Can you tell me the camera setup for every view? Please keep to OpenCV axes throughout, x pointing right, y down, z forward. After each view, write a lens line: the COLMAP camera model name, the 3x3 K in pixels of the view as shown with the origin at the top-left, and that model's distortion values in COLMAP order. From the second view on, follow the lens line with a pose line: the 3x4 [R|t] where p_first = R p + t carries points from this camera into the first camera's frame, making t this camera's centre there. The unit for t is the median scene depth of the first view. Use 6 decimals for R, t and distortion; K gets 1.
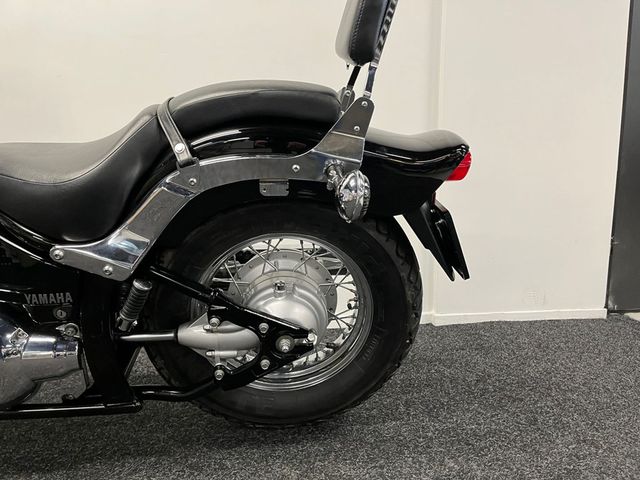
lens RADIAL K [[486.3, 0, 322.2], [0, 486.3, 244.1], [0, 0, 1]] dist [0.082665, -0.106747]
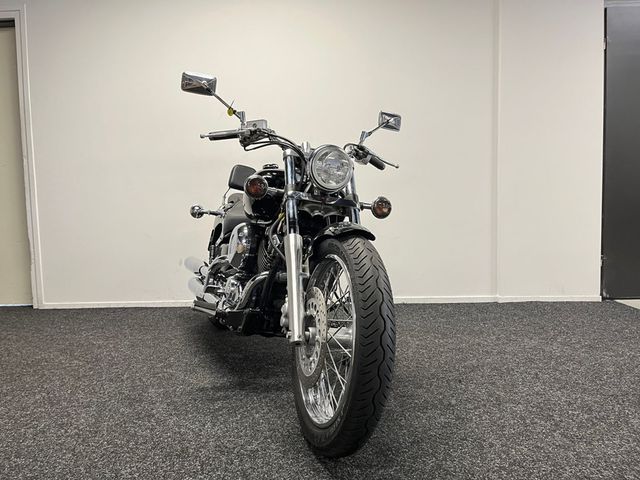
lens RADIAL K [[486.3, 0, 317.1], [0, 486.3, 241.0], [0, 0, 1]] dist [0.082665, -0.106747]
pose [[0.989849, -0.001392, -0.142117, -0.322868], [-0.012814, 0.995005, -0.098996, 0.225070], [0.141545, 0.099812, 0.984887, -1.647255]]
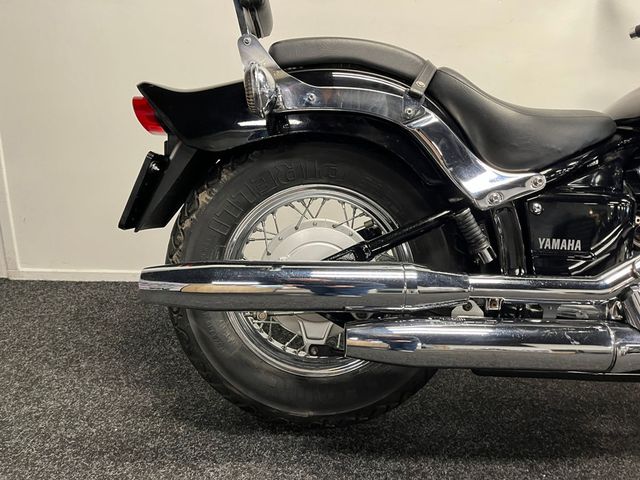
lens RADIAL K [[486.3, 0, 317.9], [0, 486.3, 238.7], [0, 0, 1]] dist [0.082665, -0.106747]
pose [[0.996468, 0.064446, -0.053845, -1.591379], [-0.057290, 0.990471, 0.125239, -0.027733], [0.061403, -0.121712, 0.990664, -0.090975]]
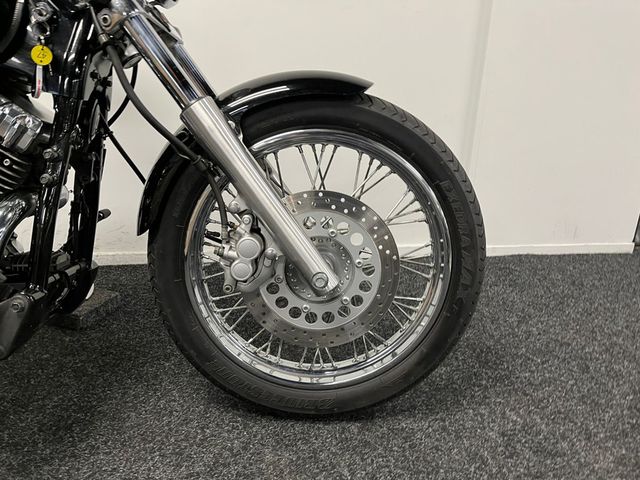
lens RADIAL K [[486.3, 0, 318.3], [0, 486.3, 237.9], [0, 0, 1]] dist [0.082665, -0.106747]
pose [[0.998527, 0.024494, 0.048406, -0.176729], [-0.032752, 0.983492, 0.177963, -0.060300], [-0.043248, -0.179286, 0.982846, 0.125757]]
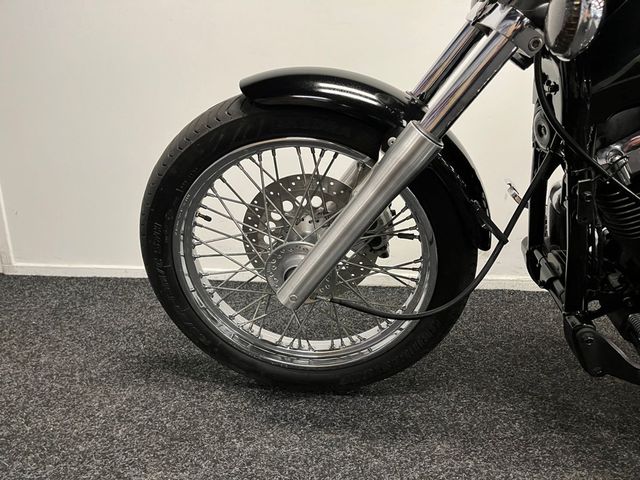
lens RADIAL K [[490.5, 0, 323.9], [0, 490.5, 244.0], [0, 0, 1]] dist [0.048969, -0.069947]
pose [[0.986459, 0.064948, -0.150602, -1.422482], [-0.047150, 0.991789, 0.118875, 0.032840], [0.157086, -0.110164, 0.981421, 0.048189]]
